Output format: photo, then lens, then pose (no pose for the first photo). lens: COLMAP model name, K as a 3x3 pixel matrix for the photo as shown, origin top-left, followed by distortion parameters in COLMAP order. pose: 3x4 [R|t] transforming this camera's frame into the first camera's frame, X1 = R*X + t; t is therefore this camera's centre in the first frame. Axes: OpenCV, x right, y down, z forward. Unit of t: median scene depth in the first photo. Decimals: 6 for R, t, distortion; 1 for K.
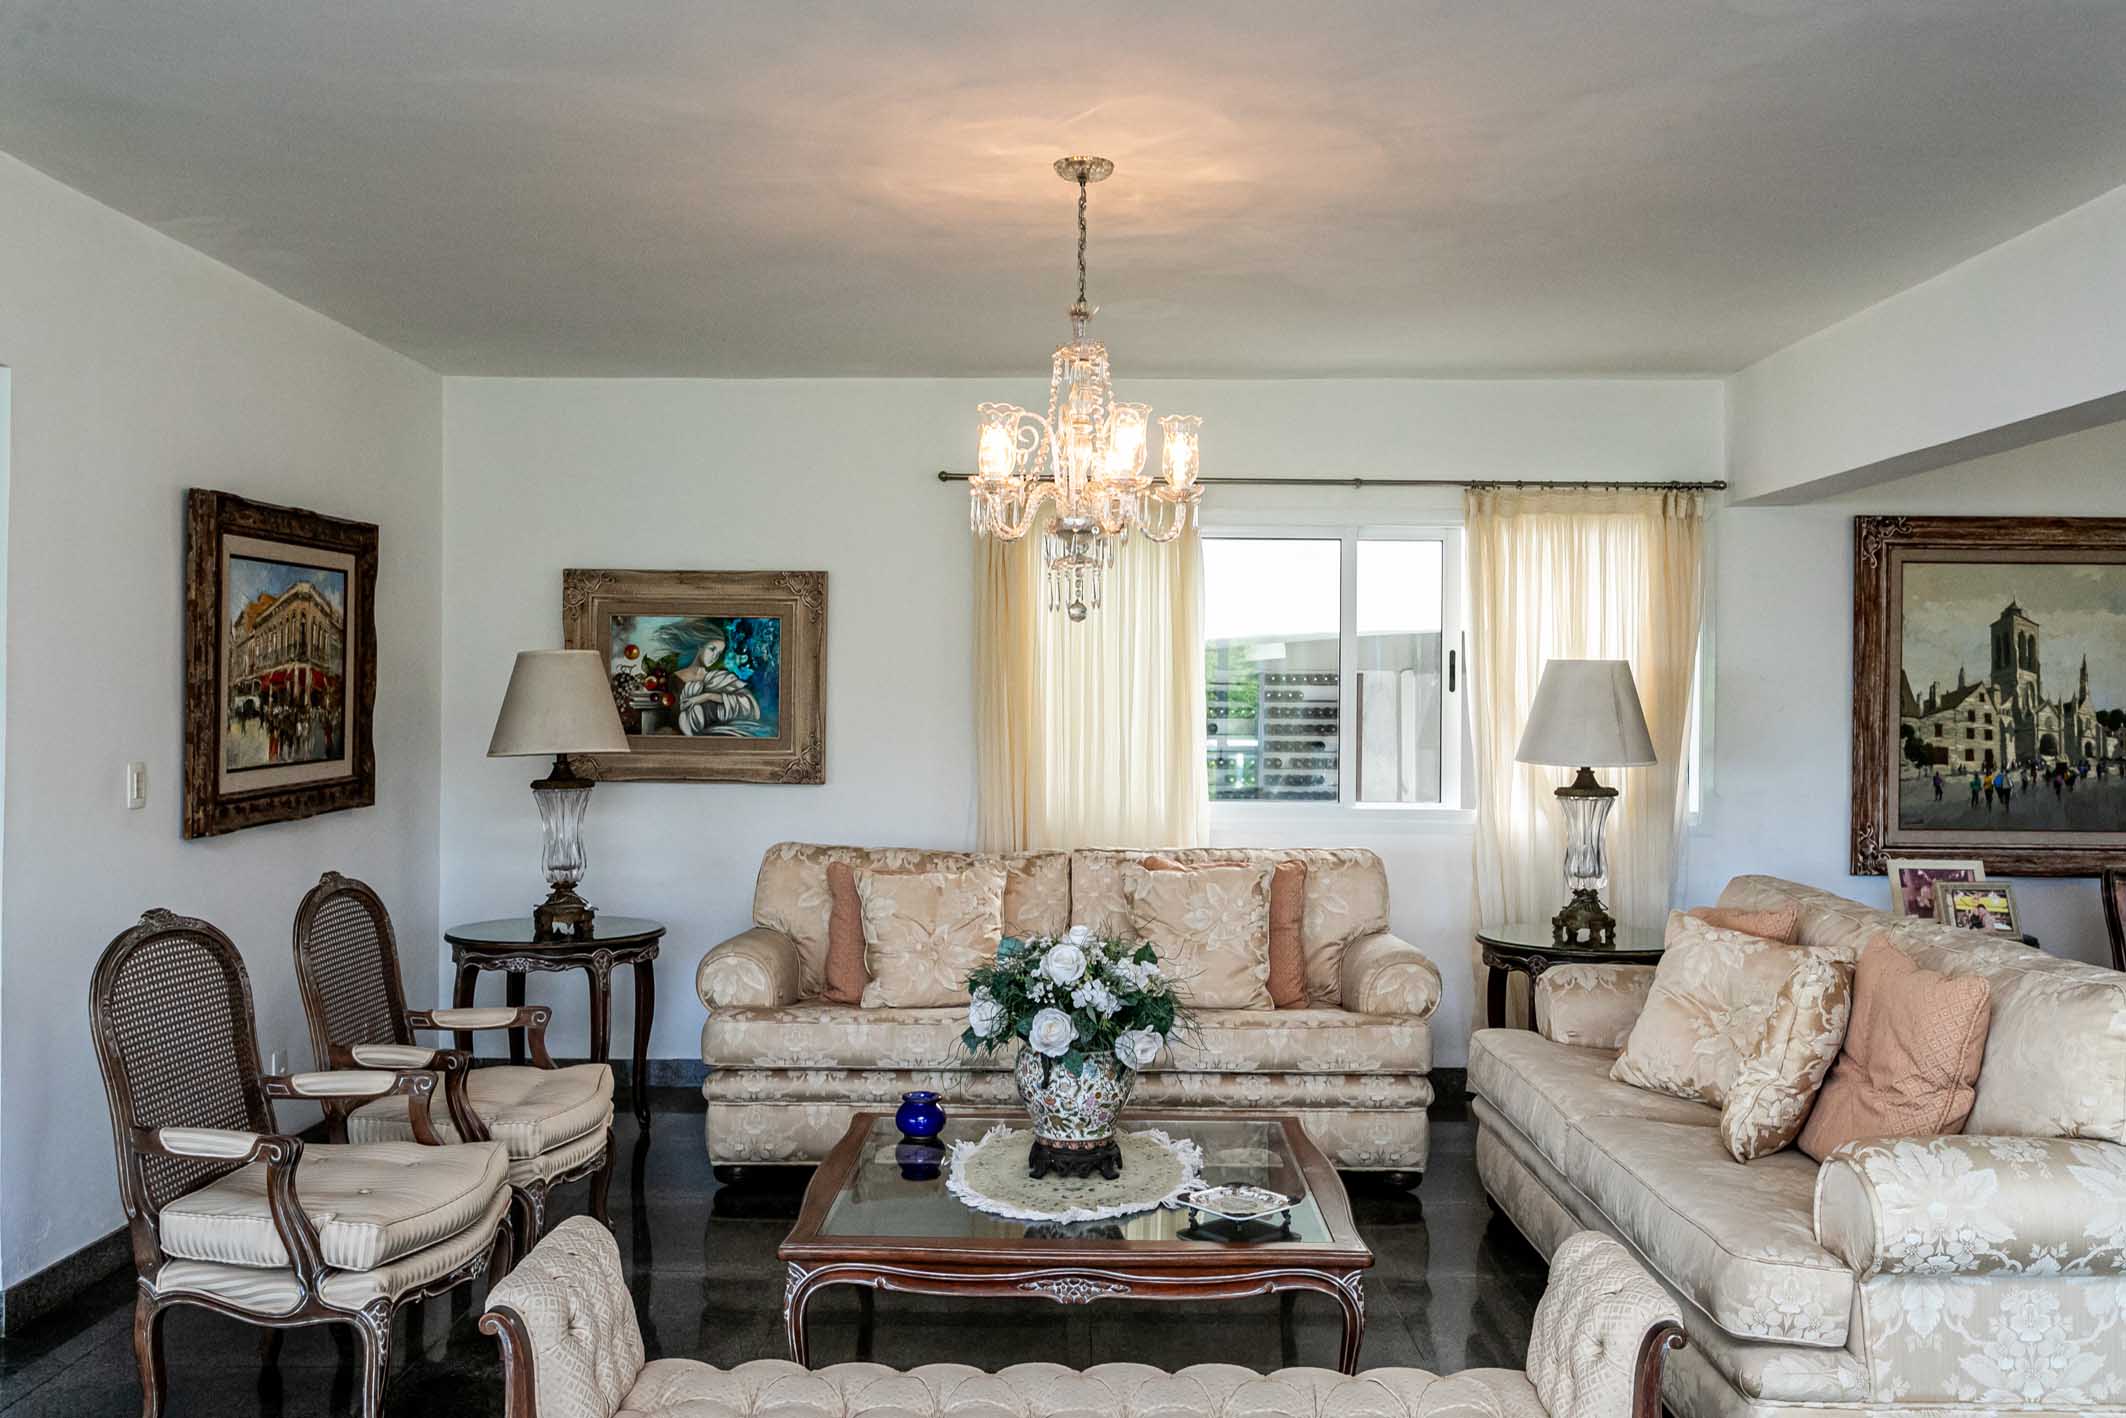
lens RADIAL K [[1793.8, 0, 1064.2], [0, 1793.8, 689.5], [0, 0, 1]] dist [0.006248, 0.003114]
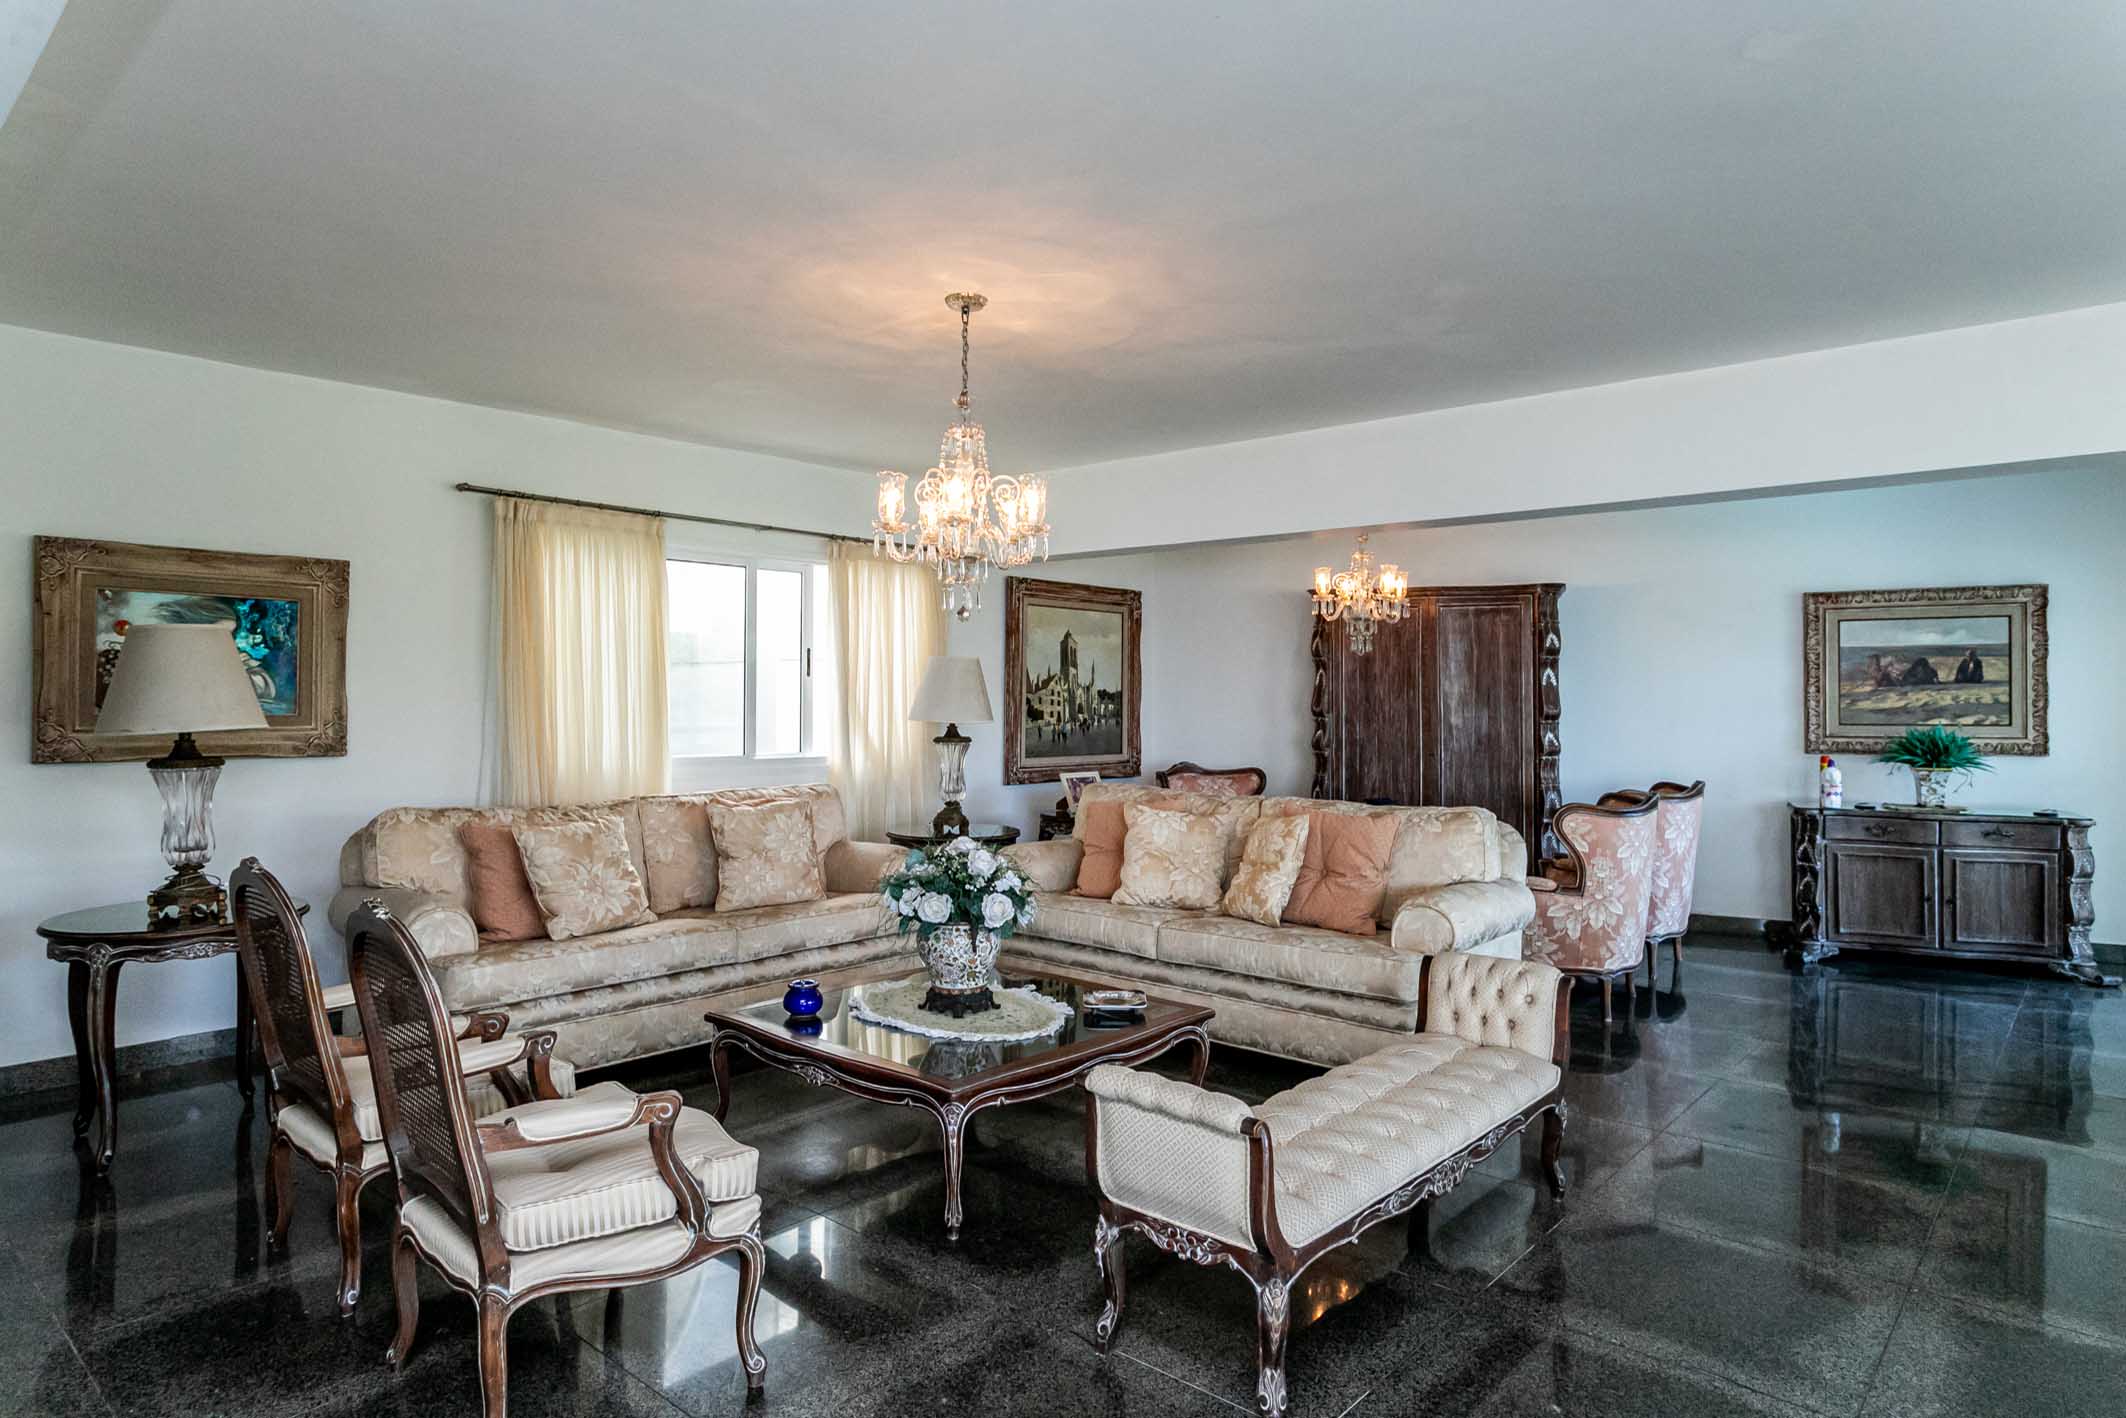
lens RADIAL K [[1210.2, 0, 1097.7], [0, 1210.2, 697.8], [0, 0, 1]] dist [-0.015266, 0.002994]
pose [[0.658523, -0.003853, 0.752551, -0.433812], [-0.007036, 0.999912, 0.011276, 0.006734], [-0.752528, -0.012720, 0.658438, 0.198091]]
